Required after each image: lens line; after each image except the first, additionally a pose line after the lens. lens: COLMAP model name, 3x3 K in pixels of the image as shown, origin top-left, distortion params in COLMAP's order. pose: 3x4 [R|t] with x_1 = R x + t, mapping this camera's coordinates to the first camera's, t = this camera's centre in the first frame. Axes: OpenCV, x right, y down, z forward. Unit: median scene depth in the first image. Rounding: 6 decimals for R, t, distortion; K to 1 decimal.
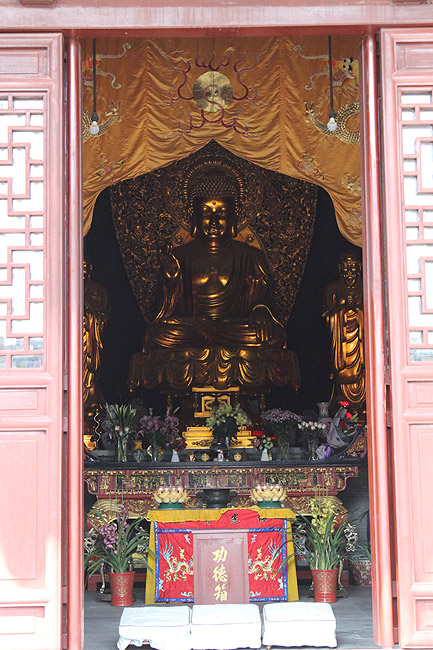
lens RADIAL K [[2333.0, 0, 216.5], [0, 2333.0, 325.0], [0, 0, 1]] dist [0.171650, 0.665424]
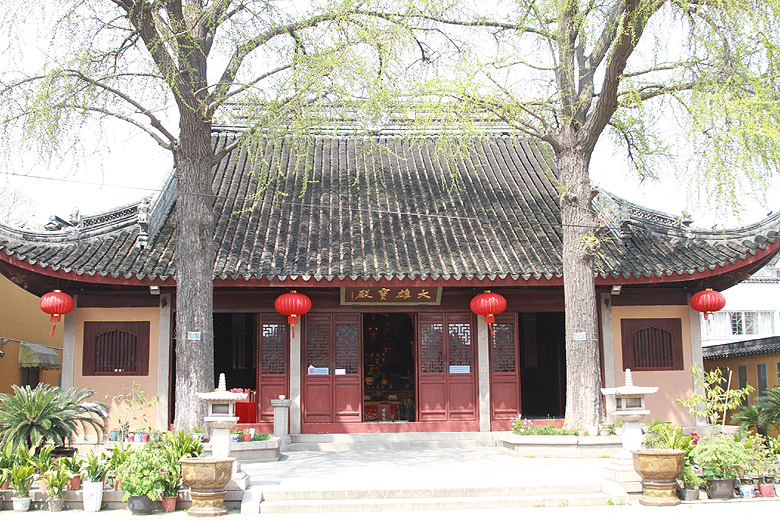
lens RADIAL K [[2799.7, 0, 390.0], [0, 2799.7, 260.0], [0, 0, 1]] dist [0.171650, 0.665424]
pose [[0.999342, 0.008114, 0.035365, -0.129878], [-0.008706, 0.999824, 0.016614, -0.202022], [-0.035223, -0.016911, 0.999236, -3.160426]]
